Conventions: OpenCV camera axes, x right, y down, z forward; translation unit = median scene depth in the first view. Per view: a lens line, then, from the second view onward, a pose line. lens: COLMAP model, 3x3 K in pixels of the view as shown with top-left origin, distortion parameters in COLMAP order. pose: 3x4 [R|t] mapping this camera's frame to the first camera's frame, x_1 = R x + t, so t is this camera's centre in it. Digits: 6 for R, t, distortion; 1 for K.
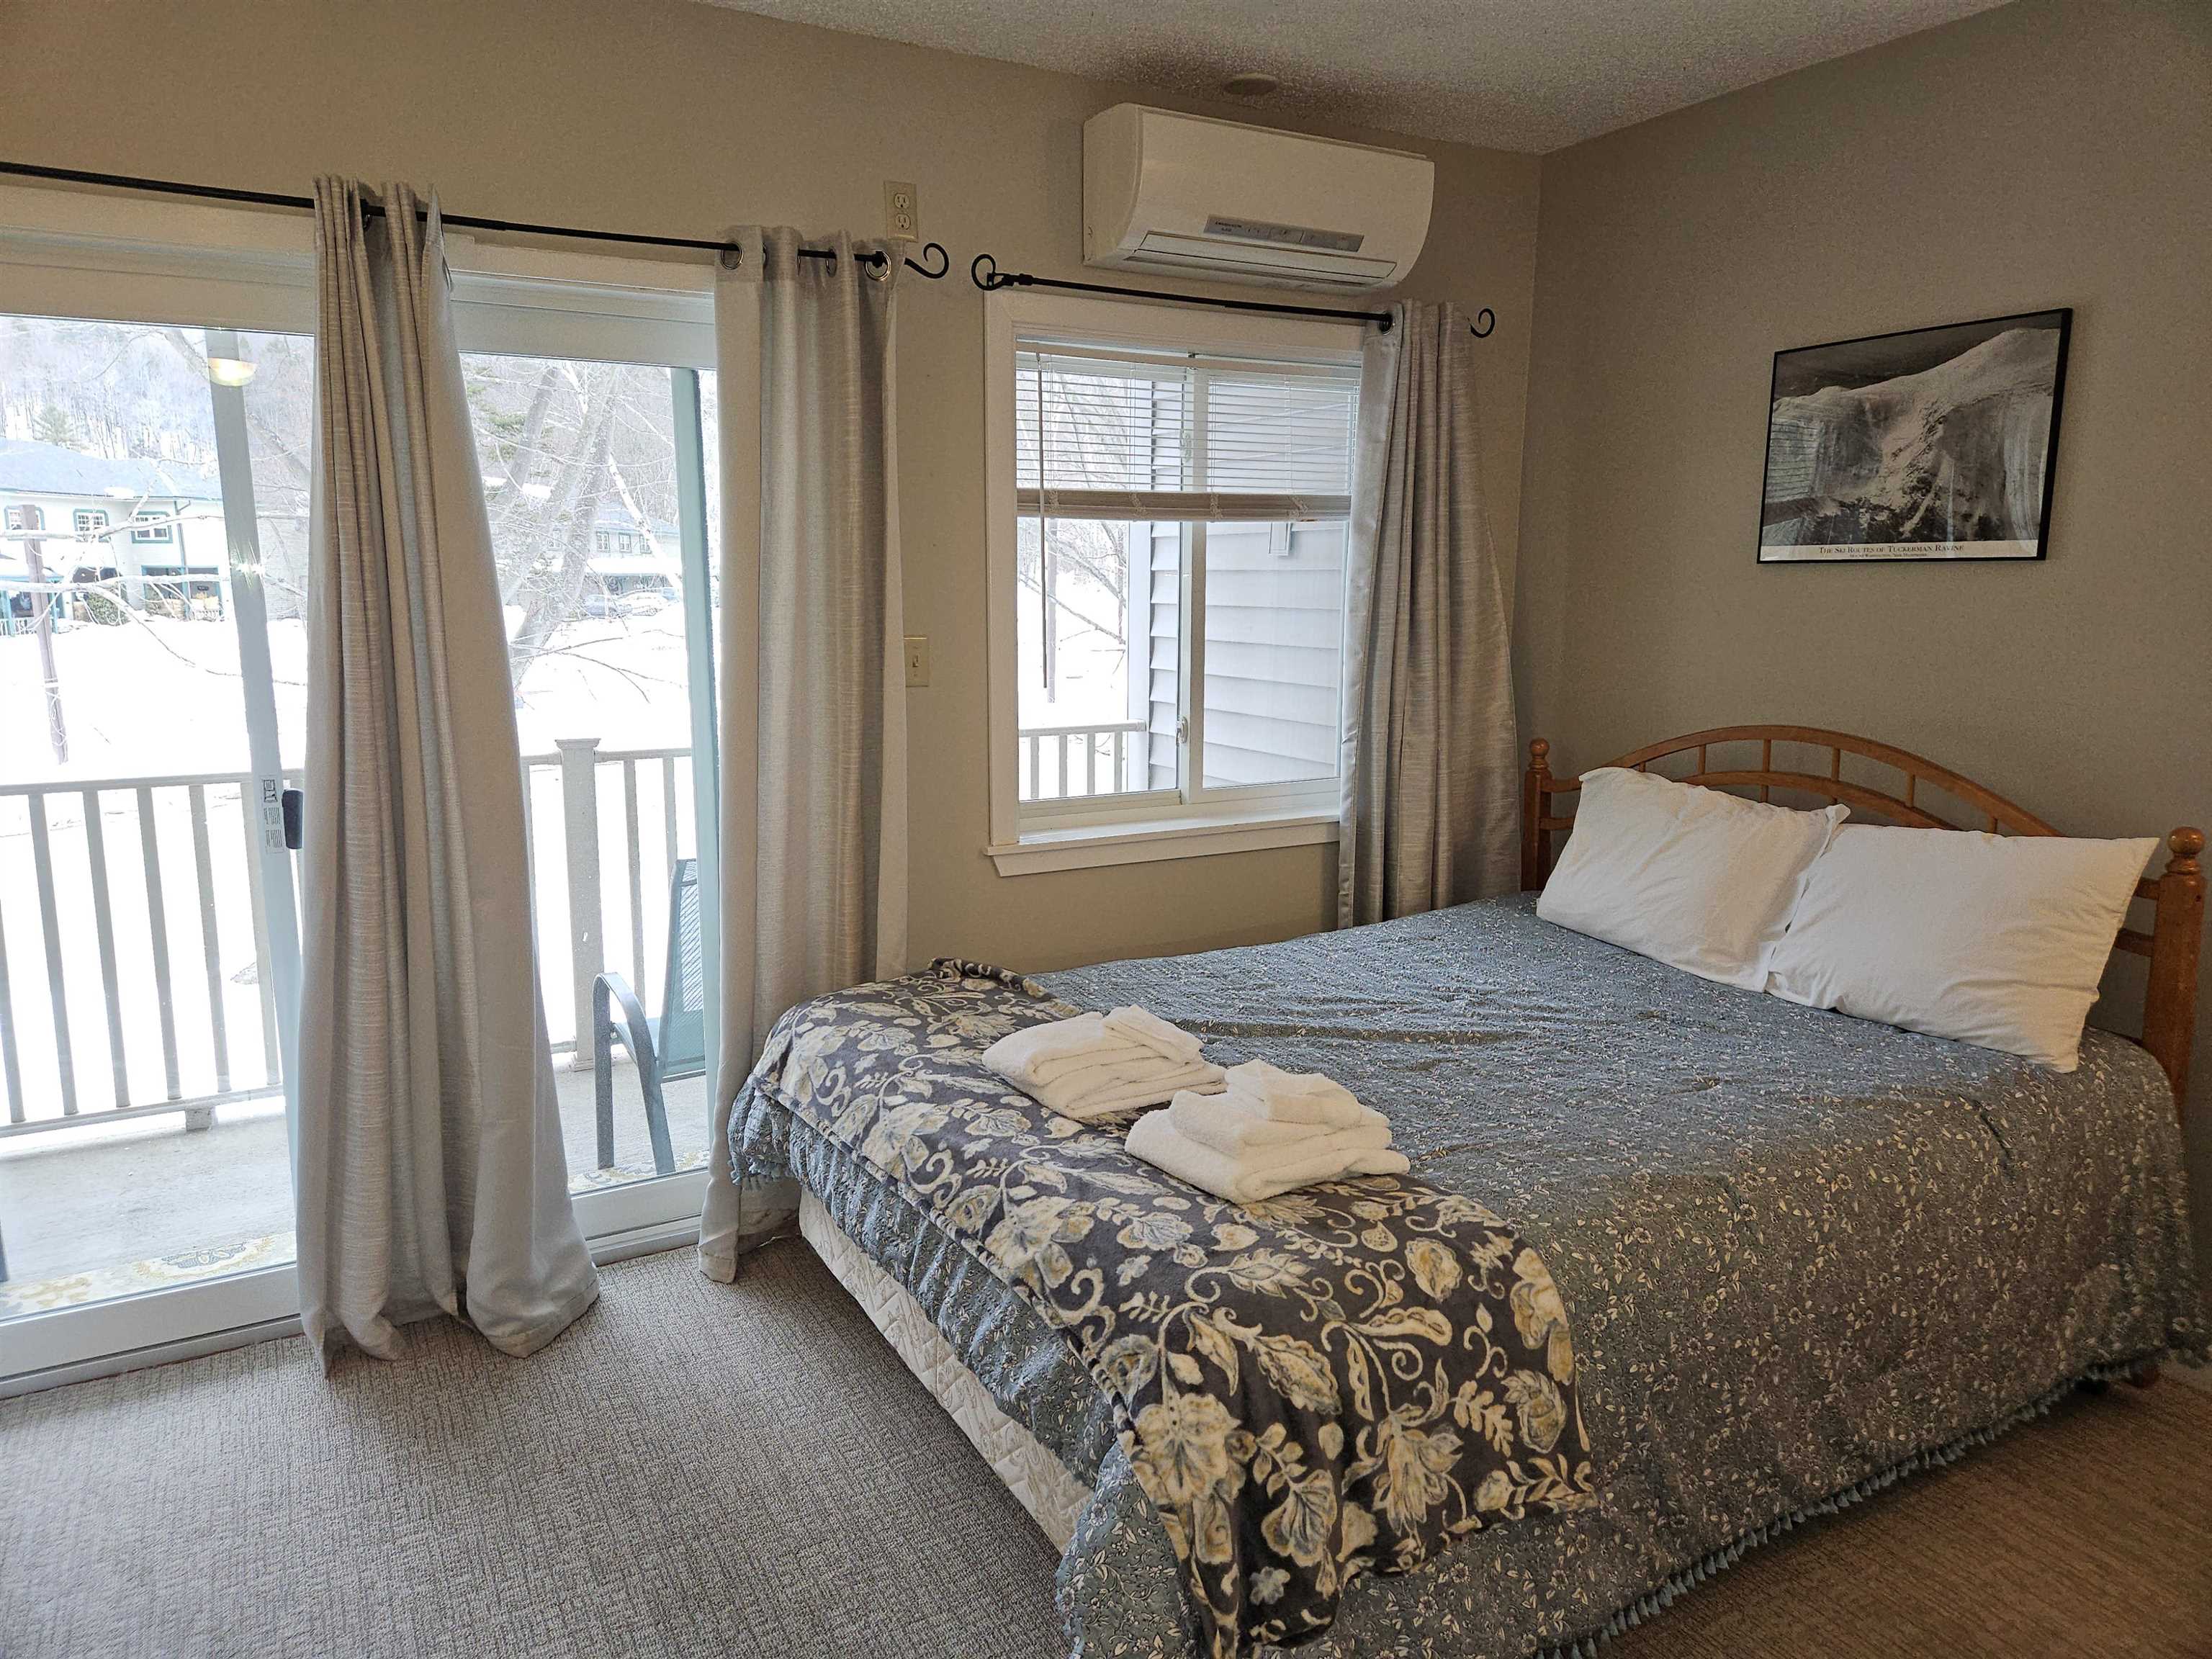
lens RADIAL K [[1466.1, 0, 1104.7], [0, 1466.1, 830.5], [0, 0, 1]] dist [0.083351, -0.069405]
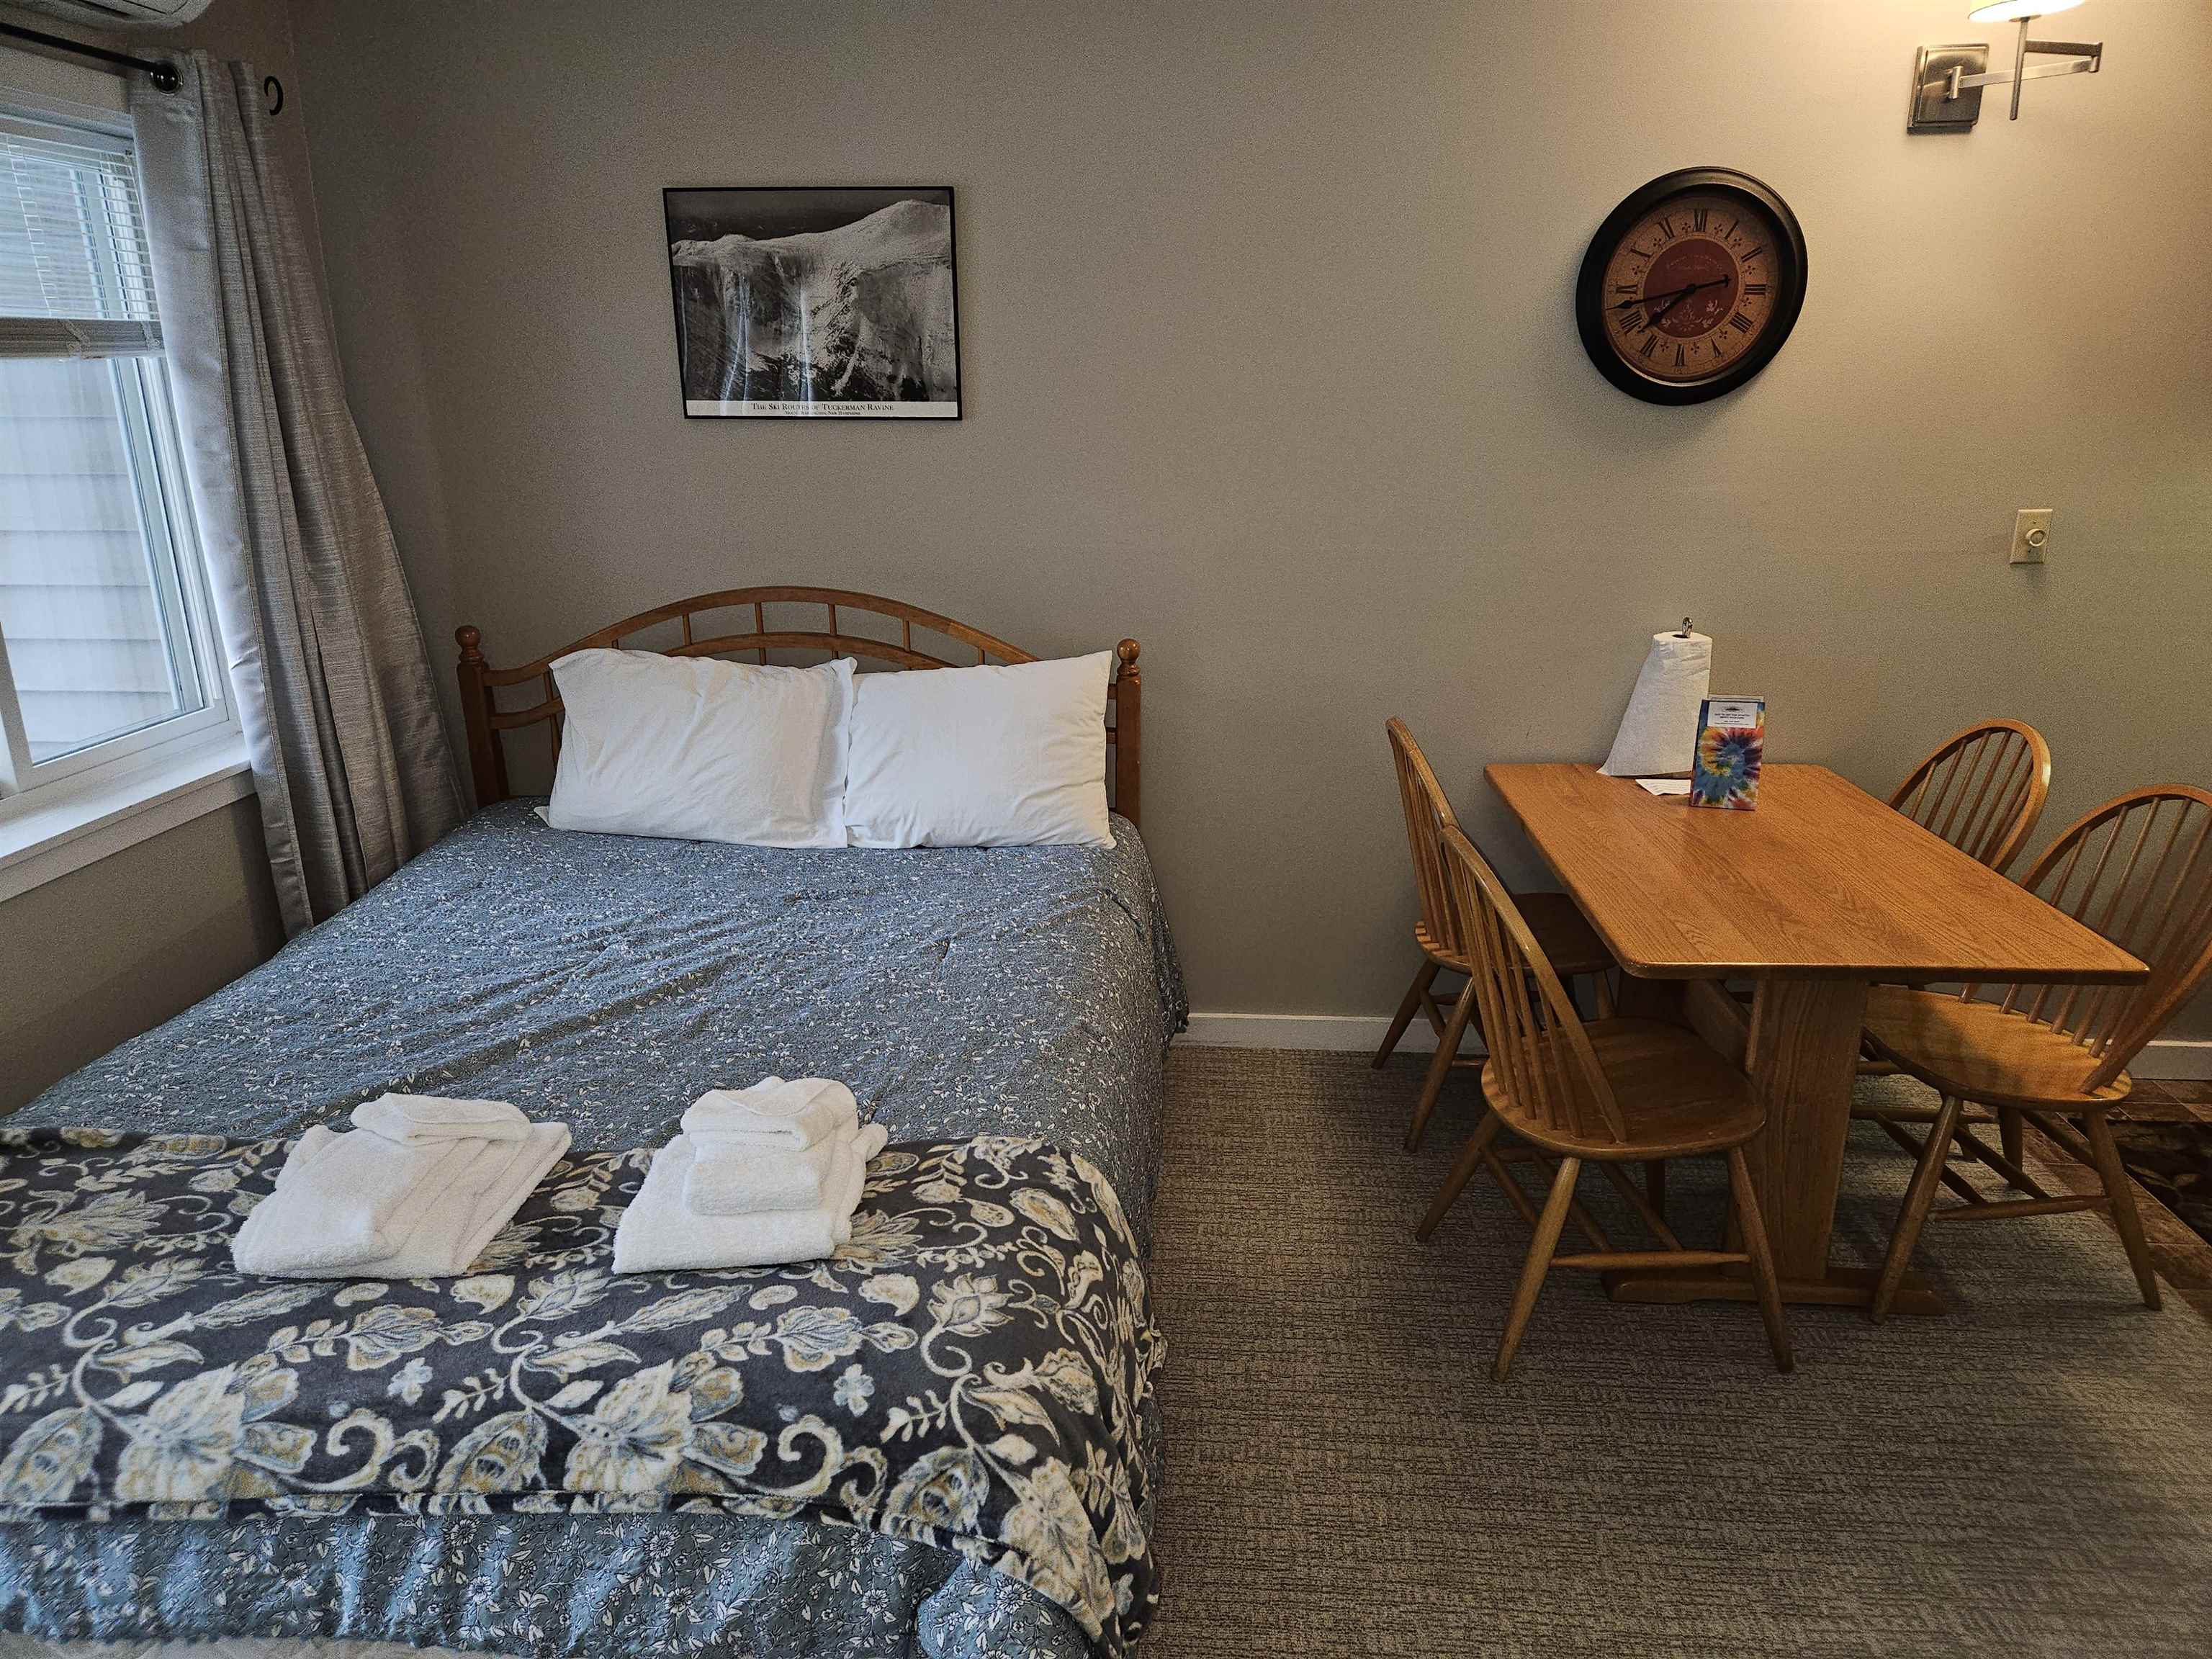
lens RADIAL K [[1466.1, 0, 1113.4], [0, 1466.1, 847.4], [0, 0, 1]] dist [0.083351, -0.069405]
pose [[0.545111, -0.258317, 0.797575, -0.351292], [0.148298, 0.966056, 0.211528, -0.102342], [-0.825144, 0.002972, 0.564915, 0.317811]]
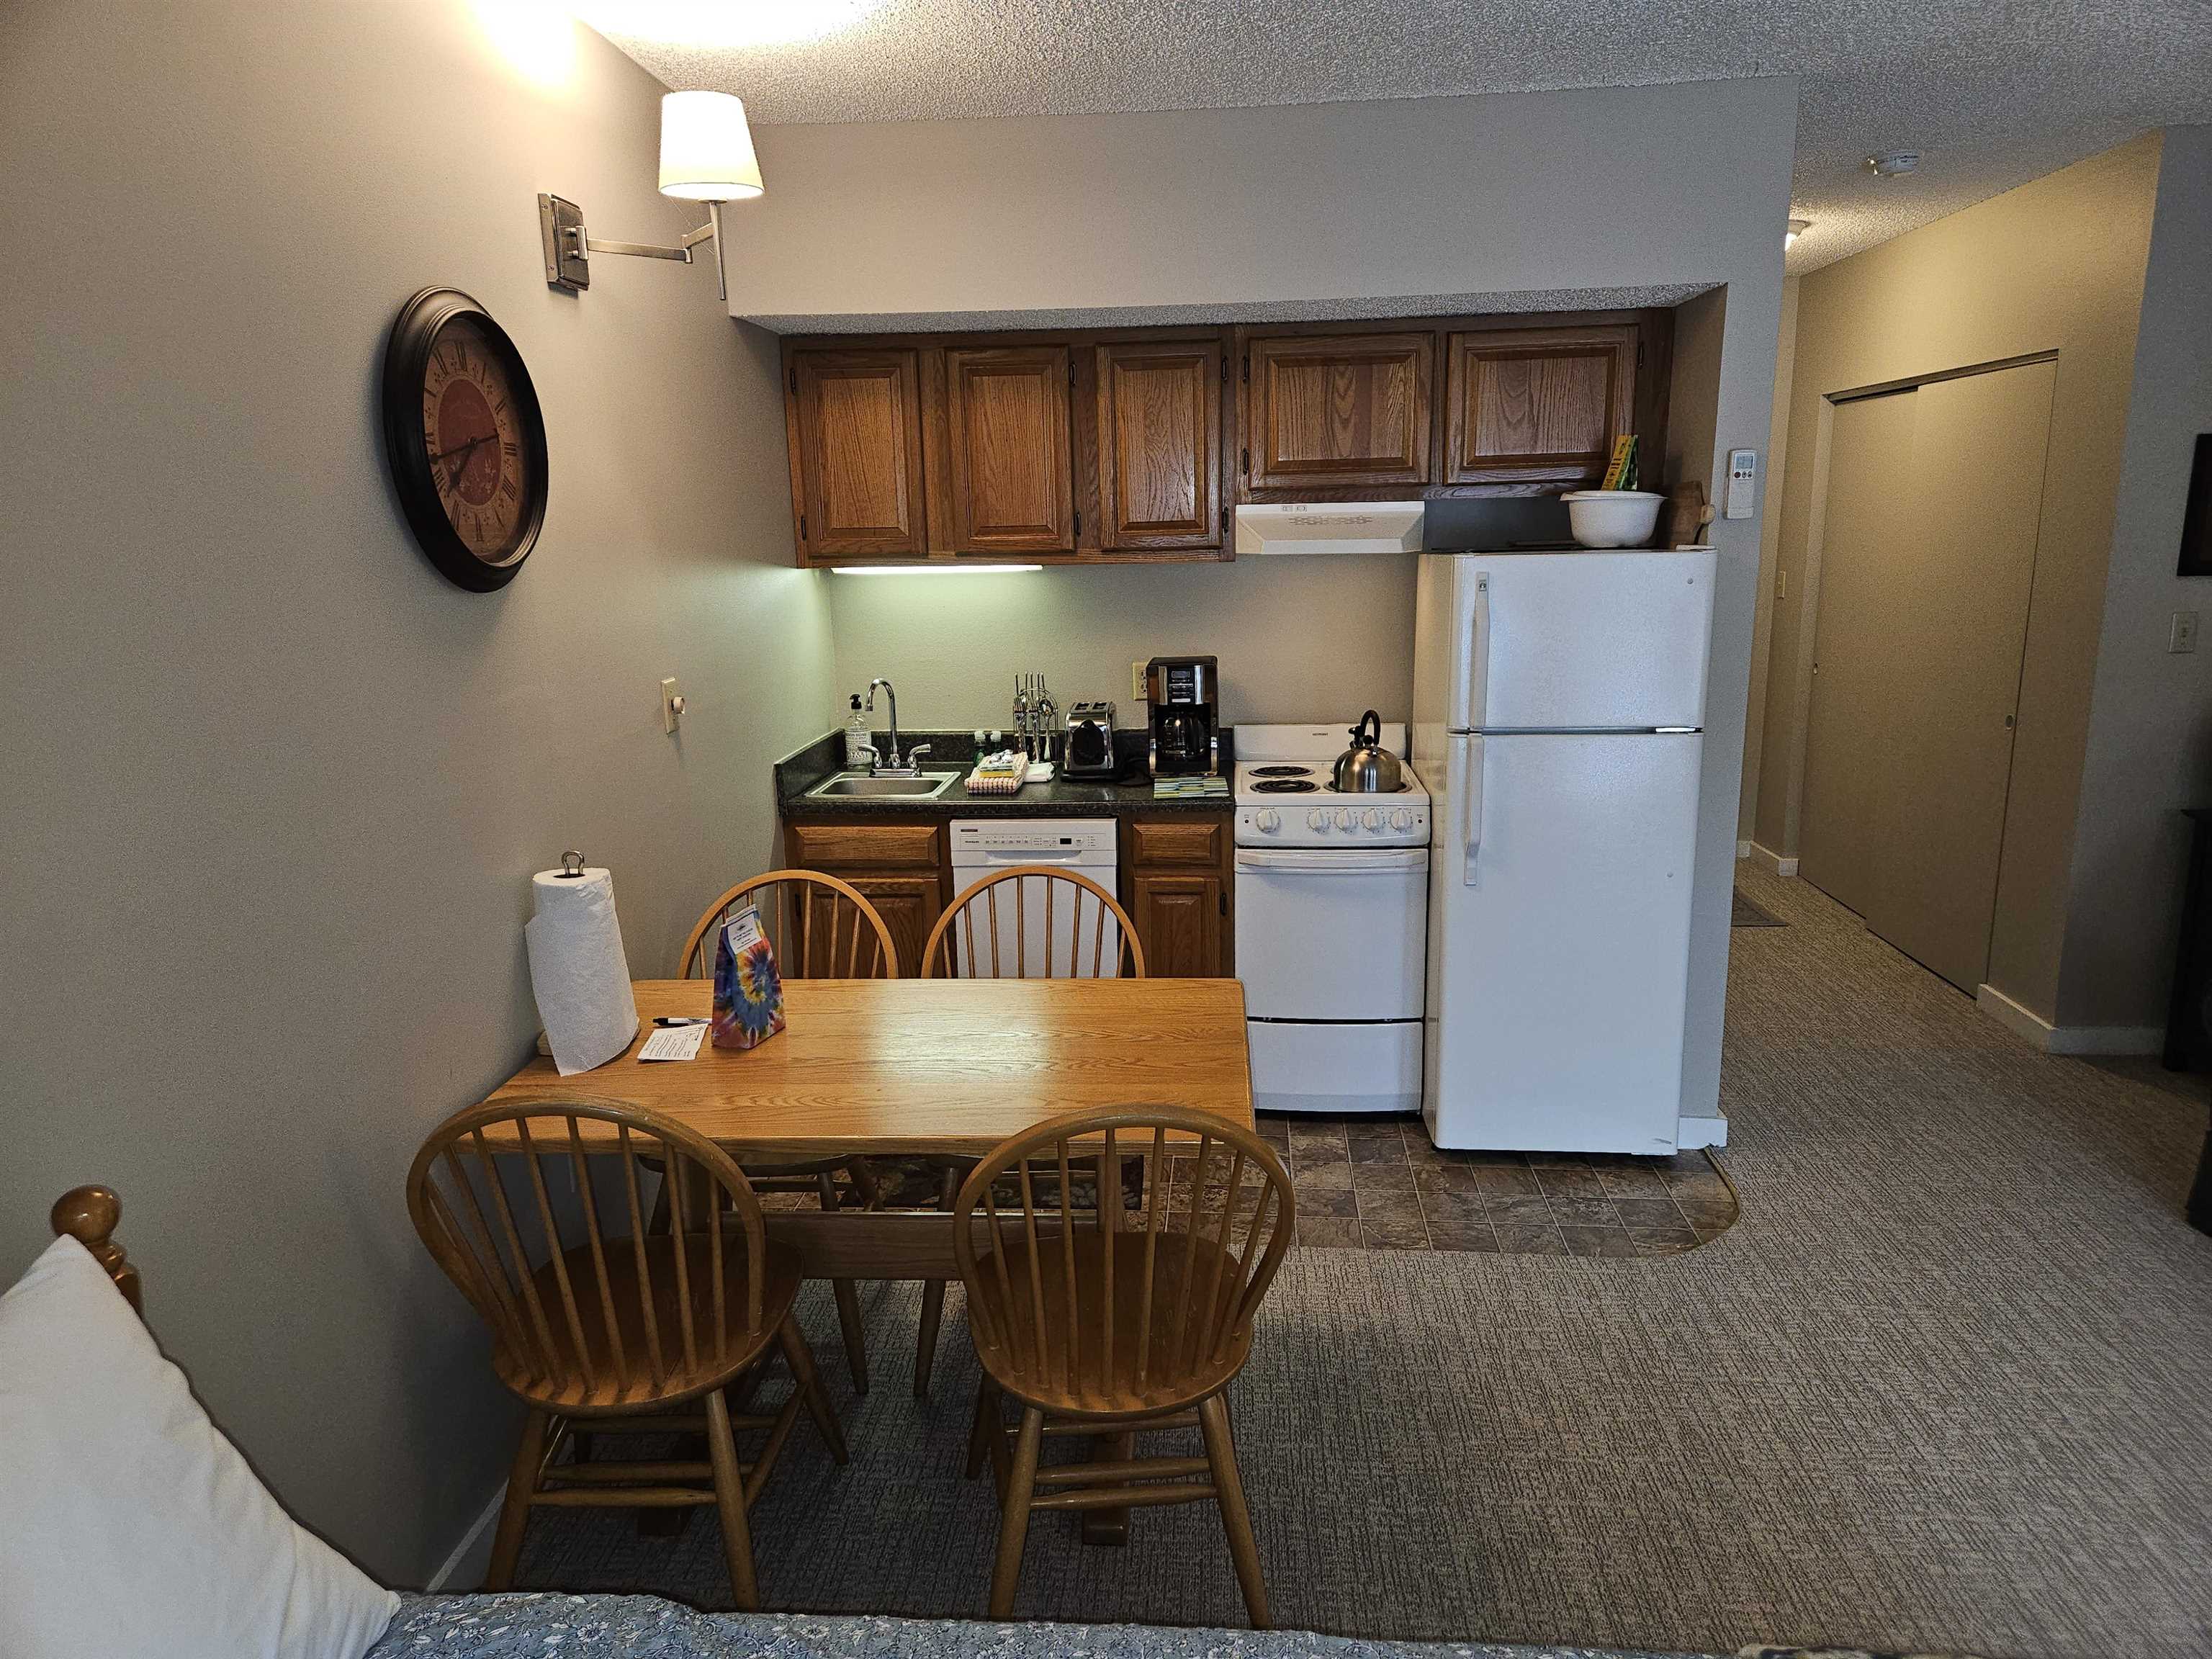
lens RADIAL K [[1466.1, 0, 1119.2], [0, 1466.1, 844.9], [0, 0, 1]] dist [0.083351, -0.069405]
pose [[-0.834217, -0.103928, 0.541555, 0.155009], [0.114286, 0.928172, 0.354170, -0.270505], [-0.539464, 0.357346, -0.762419, 1.220791]]
